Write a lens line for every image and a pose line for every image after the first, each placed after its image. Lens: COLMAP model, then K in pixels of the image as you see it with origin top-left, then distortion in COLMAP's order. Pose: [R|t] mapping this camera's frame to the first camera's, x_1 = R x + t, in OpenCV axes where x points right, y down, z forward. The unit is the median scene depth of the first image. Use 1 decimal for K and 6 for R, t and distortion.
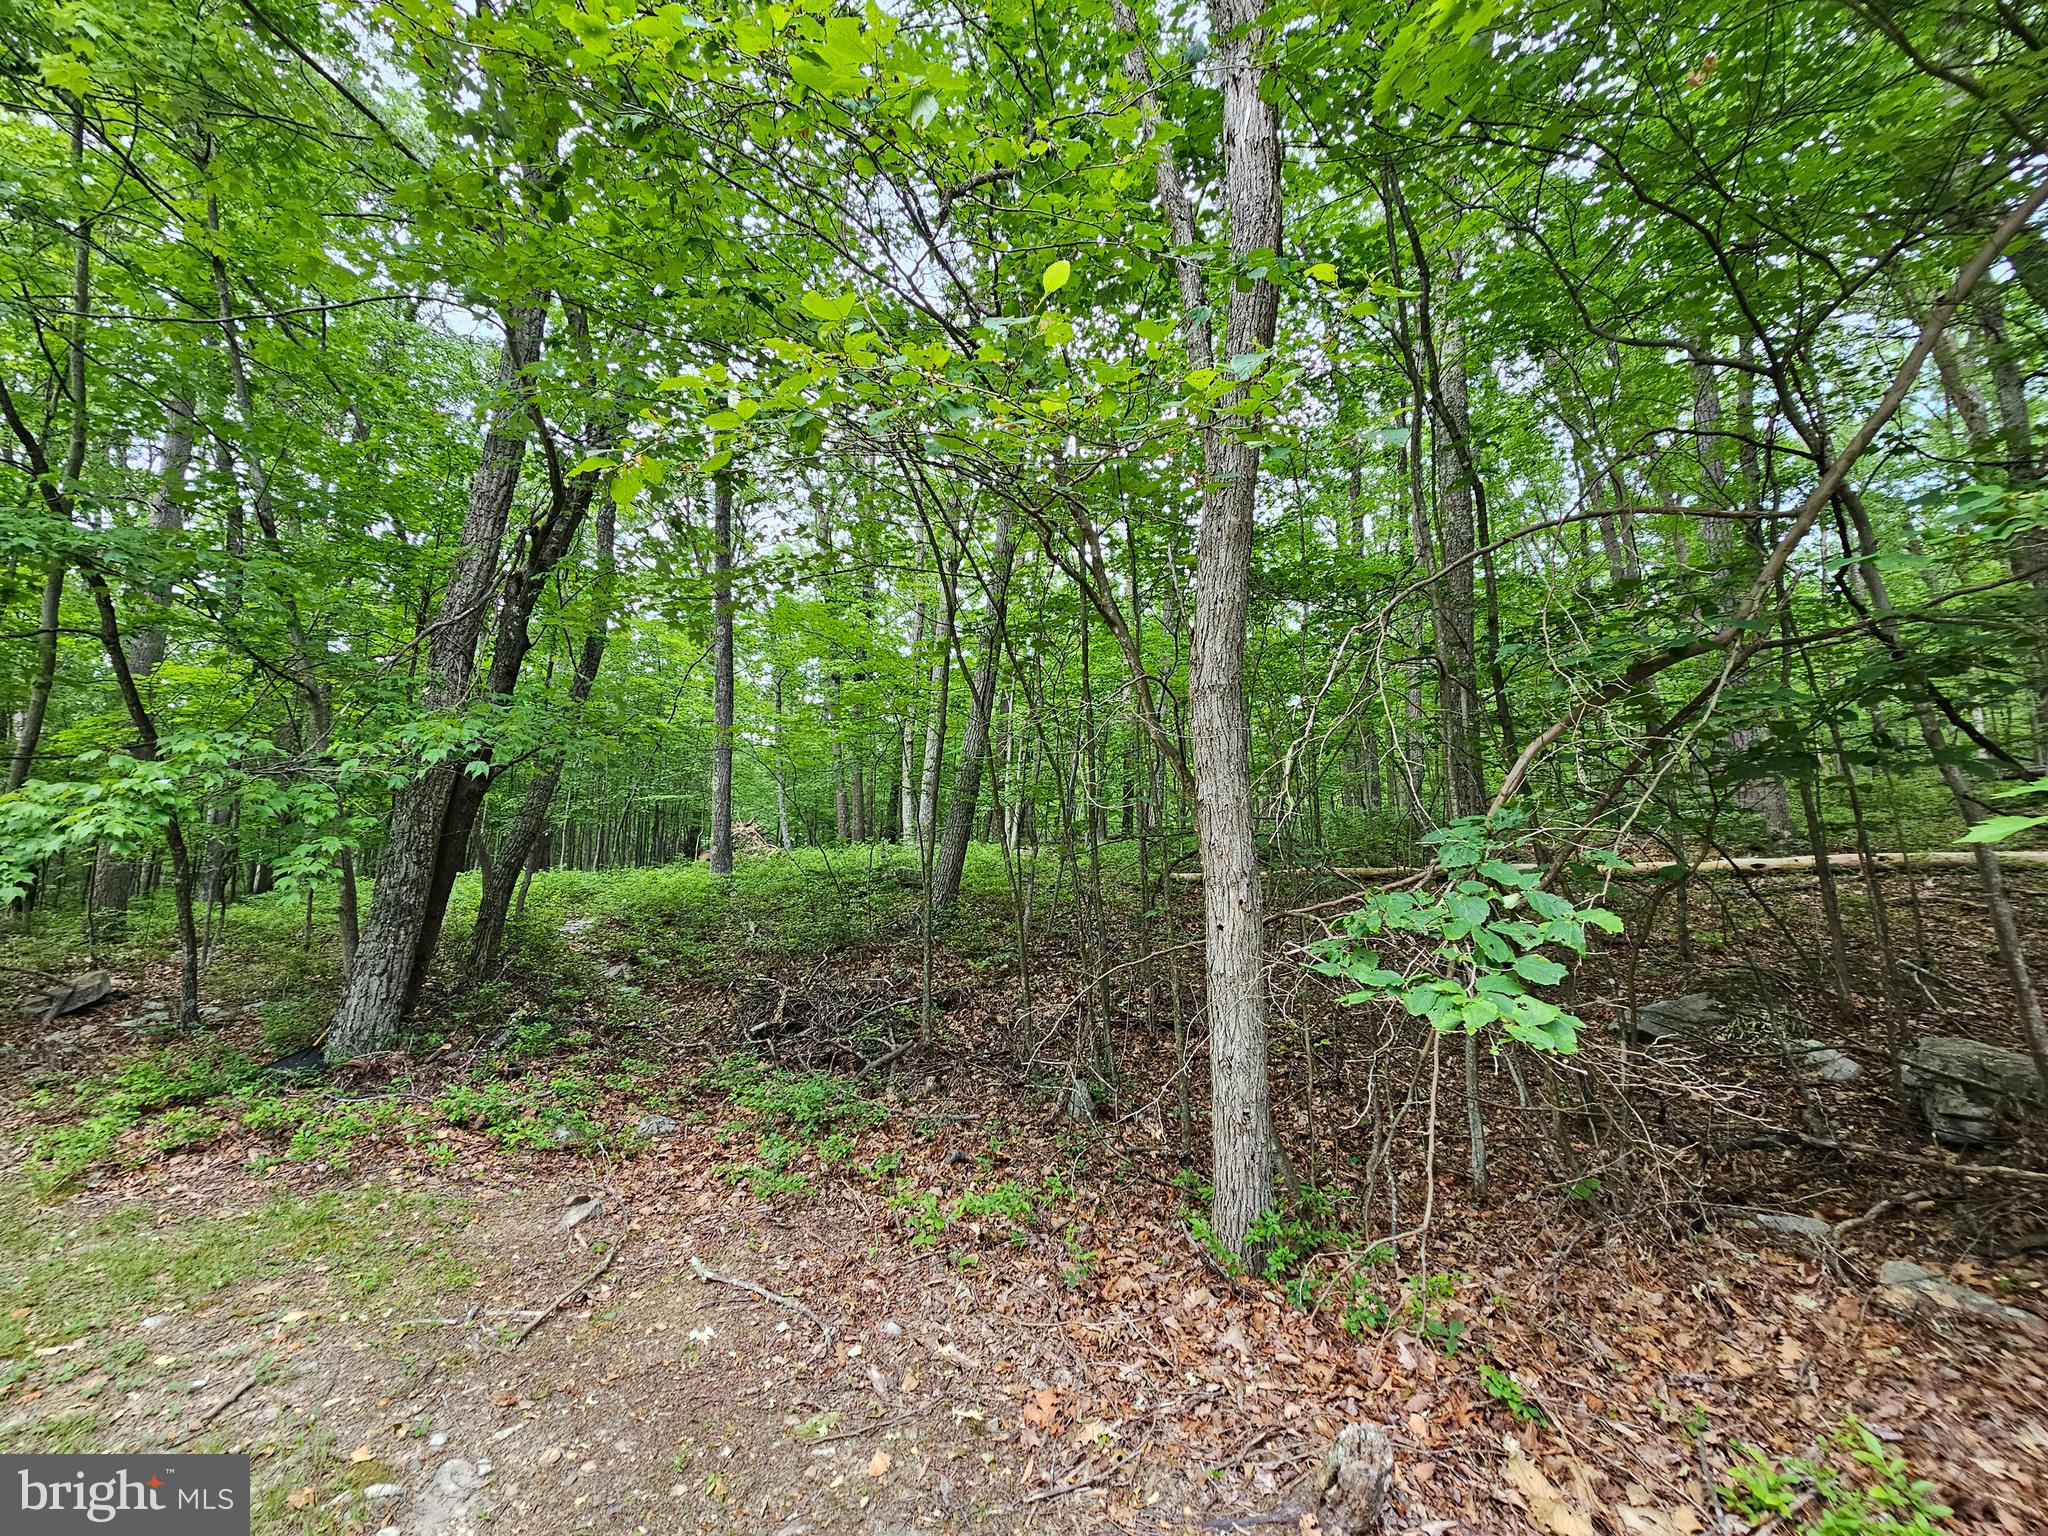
lens RADIAL K [[827.9, 0, 1024.0], [0, 827.9, 768.0], [0, 0, 1]] dist [0.027781, 0.000111]
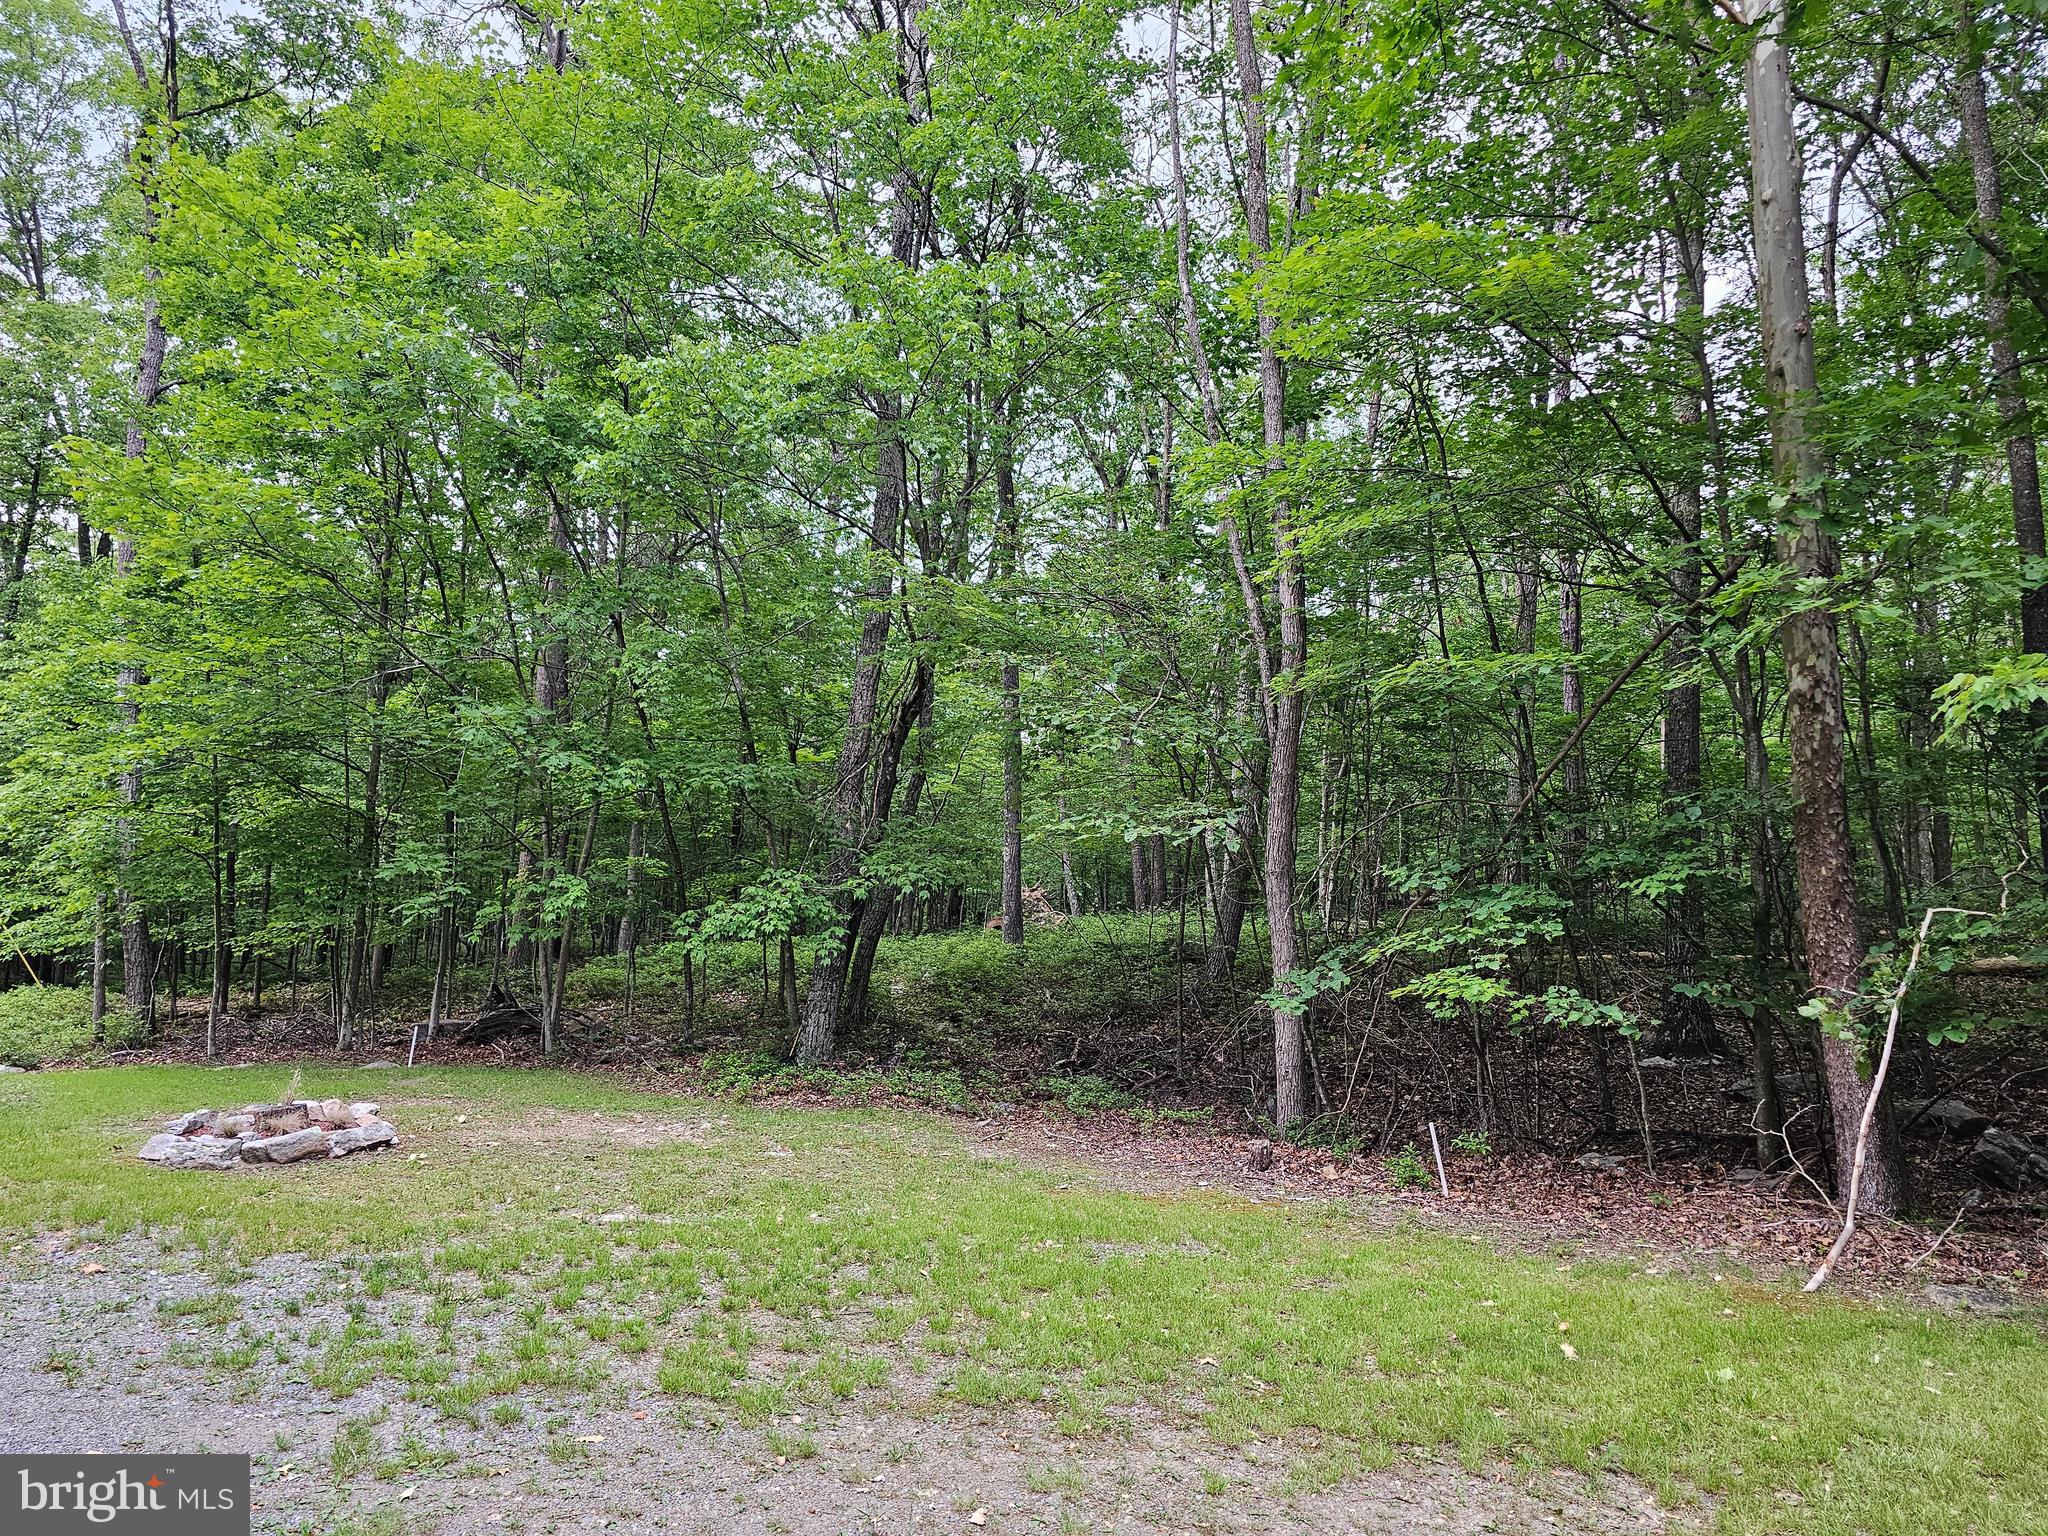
lens RADIAL K [[1368.3, 0, 1024.0], [0, 1368.3, 768.0], [0, 0, 1]] dist [0.000520, -0.000105]
pose [[0.952075, -0.020494, -0.305177, 0.201864], [0.022139, 0.999753, 0.001929, -0.112609], [0.305062, -0.008593, 0.952294, -0.731205]]
